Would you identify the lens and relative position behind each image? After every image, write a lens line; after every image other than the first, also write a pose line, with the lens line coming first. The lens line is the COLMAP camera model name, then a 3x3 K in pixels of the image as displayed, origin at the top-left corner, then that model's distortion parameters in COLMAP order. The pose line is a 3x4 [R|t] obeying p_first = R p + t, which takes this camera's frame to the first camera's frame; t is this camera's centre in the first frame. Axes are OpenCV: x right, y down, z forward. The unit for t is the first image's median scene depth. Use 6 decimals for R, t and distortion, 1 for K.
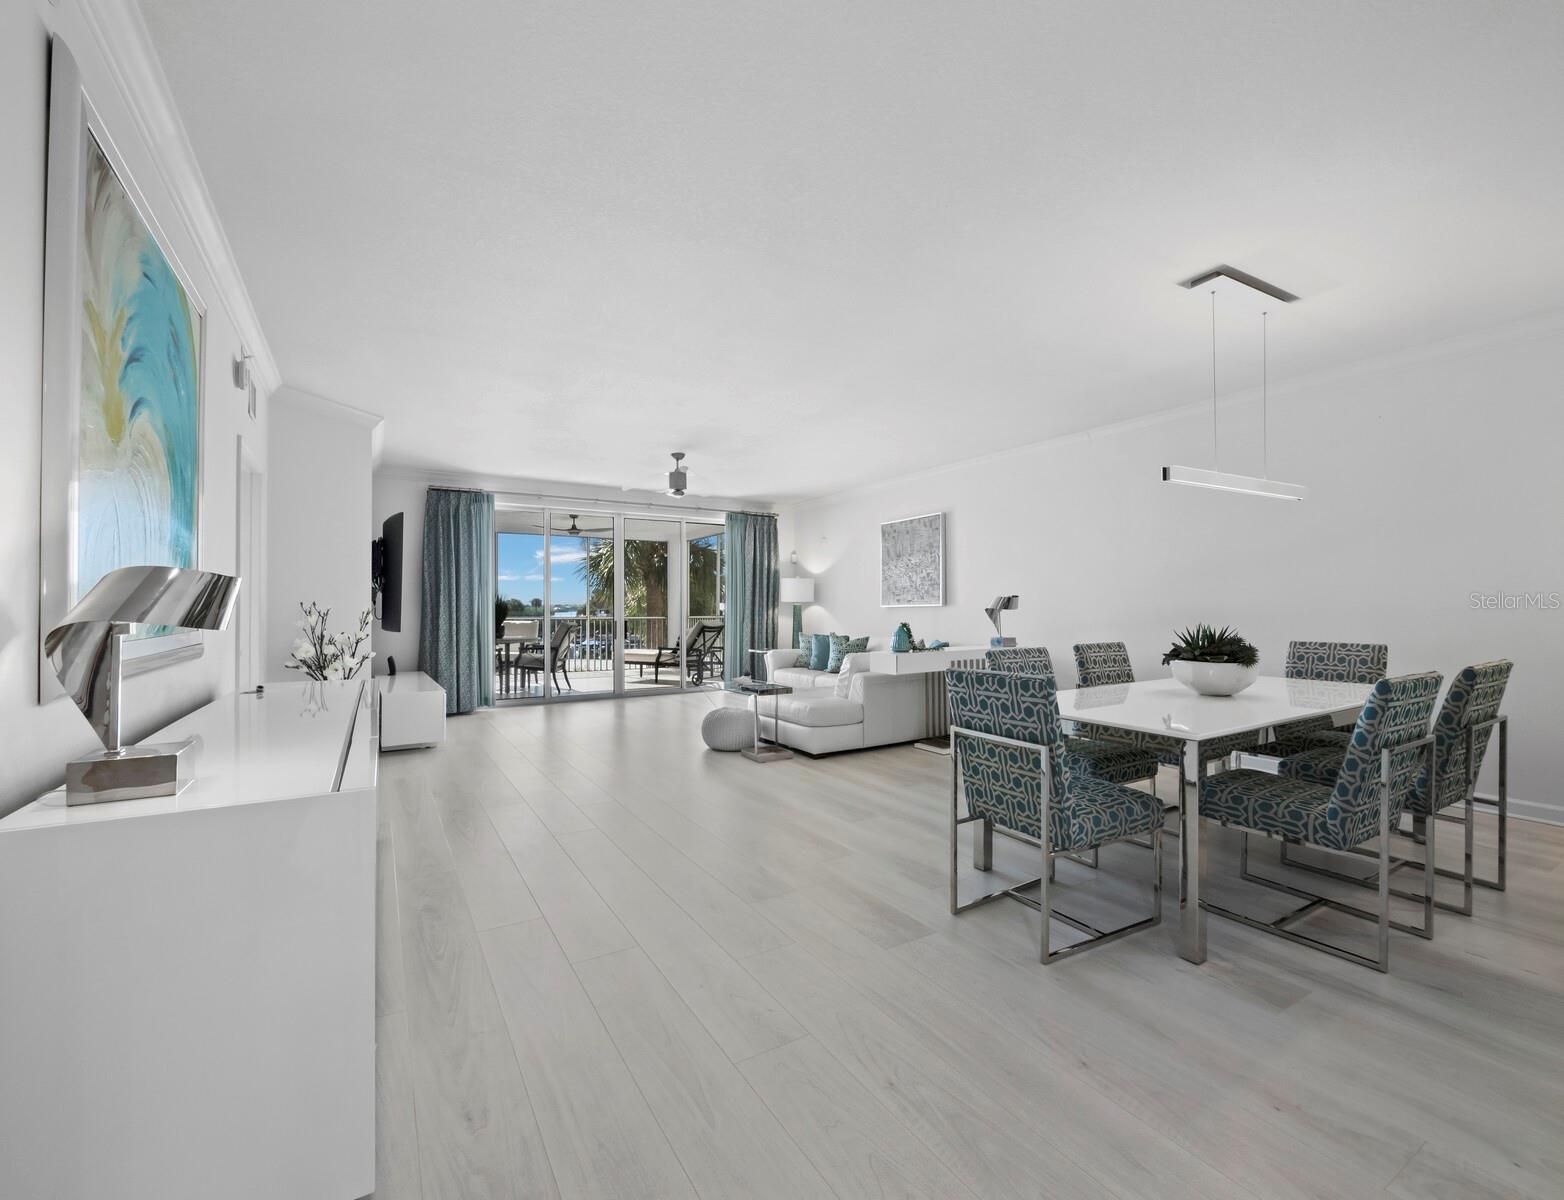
lens RADIAL K [[680.2, 0, 770.8], [0, 680.2, 610.2], [0, 0, 1]] dist [-0.003584, -0.000189]
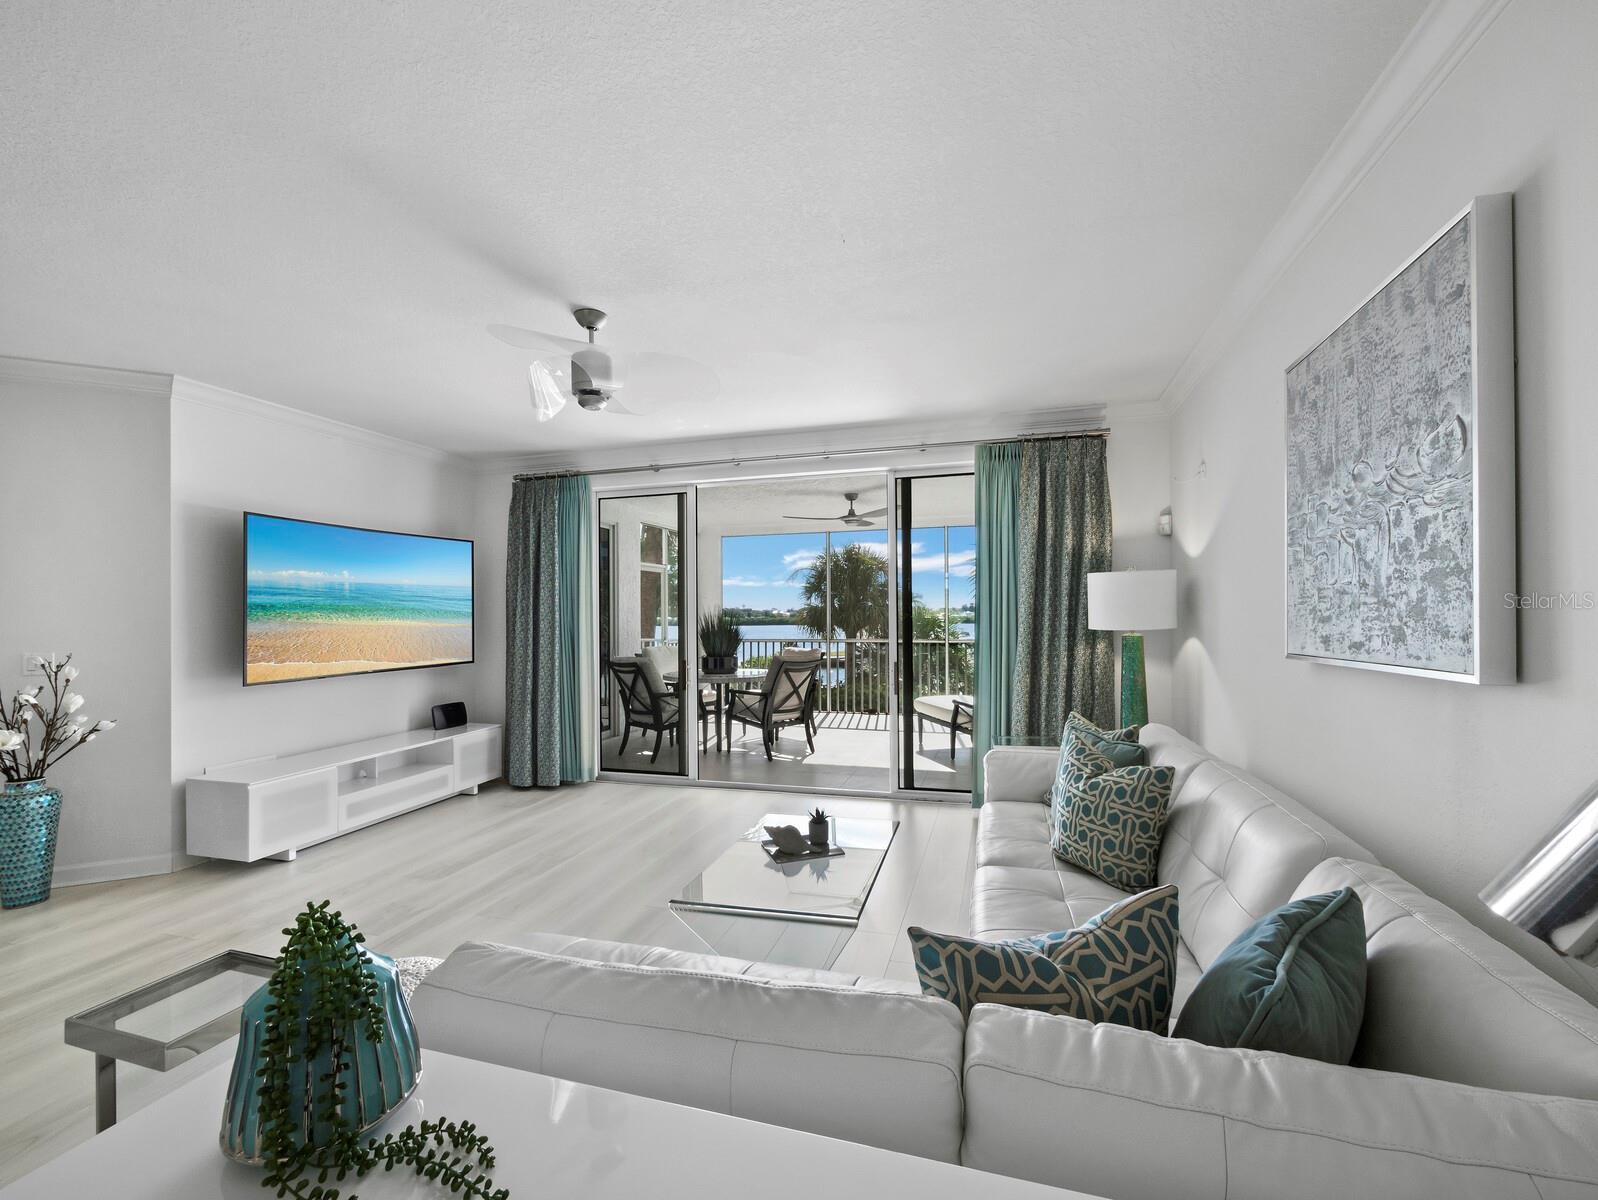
lens RADIAL K [[678.4, 0, 804.2], [0, 678.4, 615.8], [0, 0, 1]] dist [-0.006704, 0.000260]
pose [[0.678705, -0.004994, -0.734394, 0.220361], [0.006449, 0.999979, -0.000841, -0.022603], [0.734383, -0.004165, 0.678723, 0.617465]]
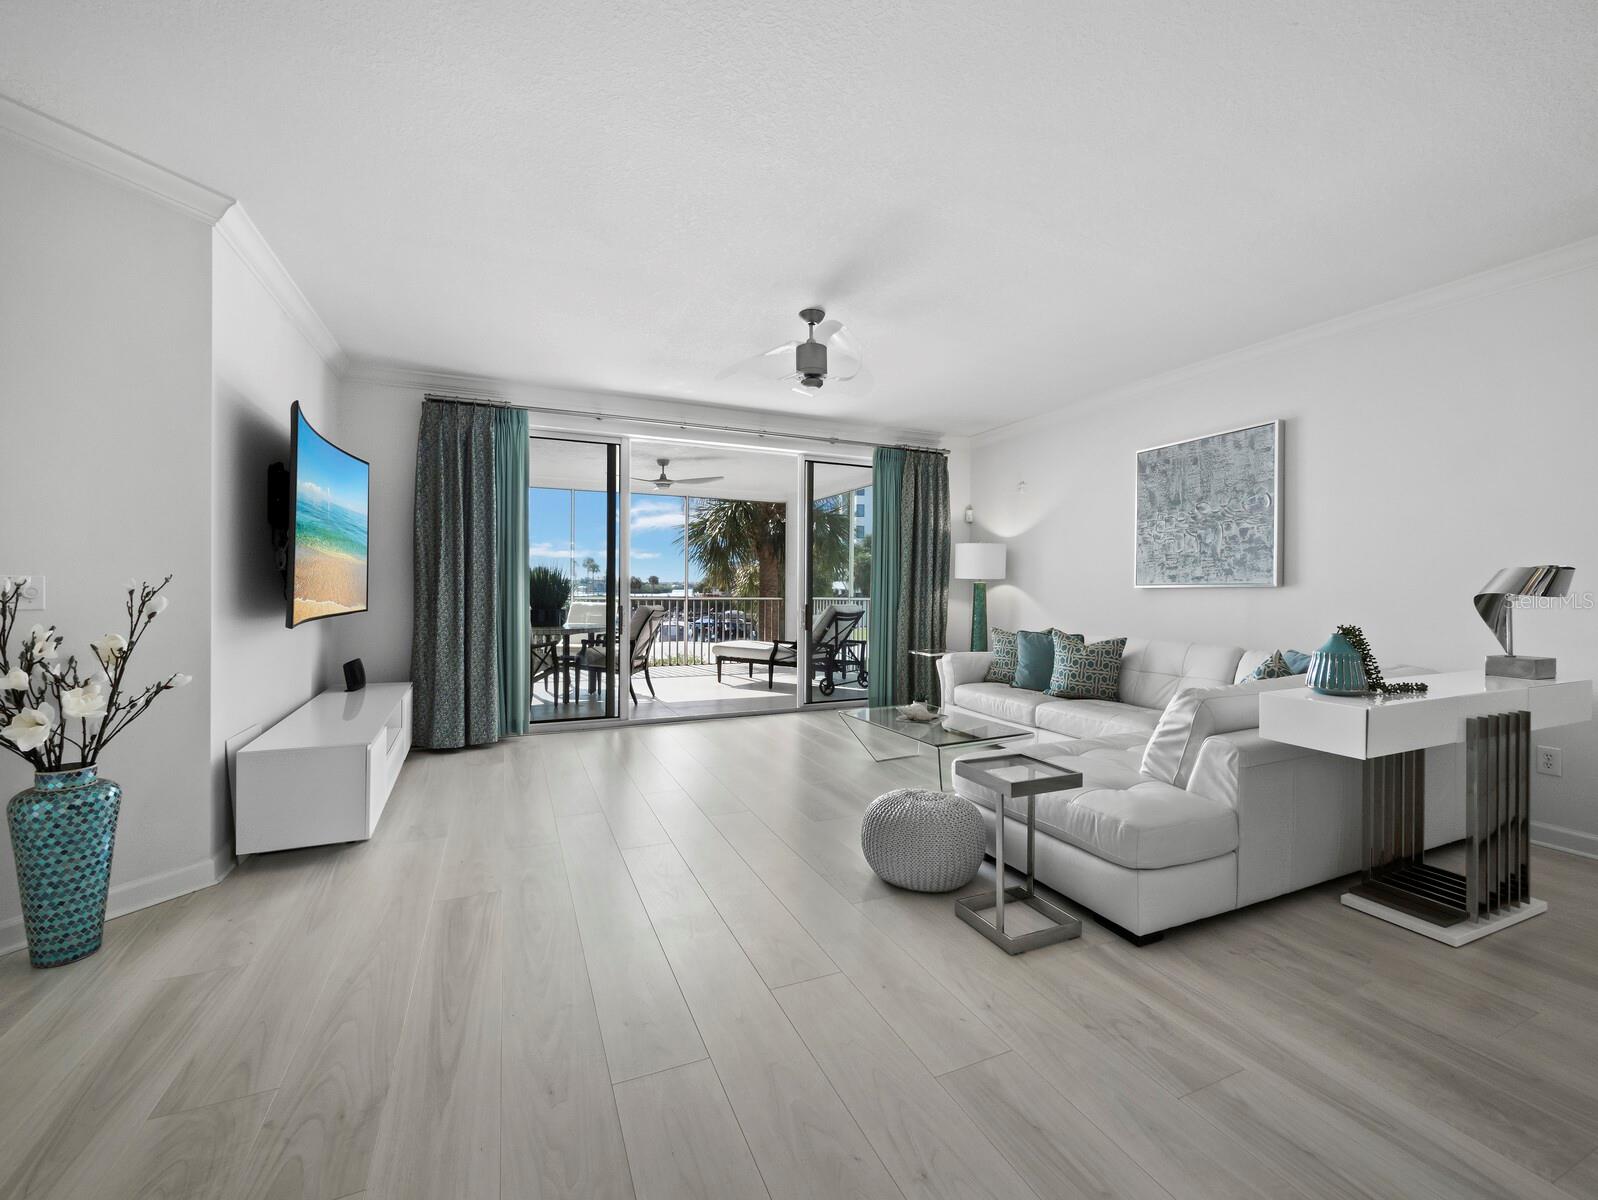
lens RADIAL K [[678.4, 0, 805.3], [0, 678.4, 595.8], [0, 0, 1]] dist [-0.006704, 0.000260]
pose [[0.993241, 0.009610, -0.115668, -0.057916], [-0.008484, 0.999912, 0.010227, -0.001168], [0.115757, -0.009176, 0.993235, 0.340669]]
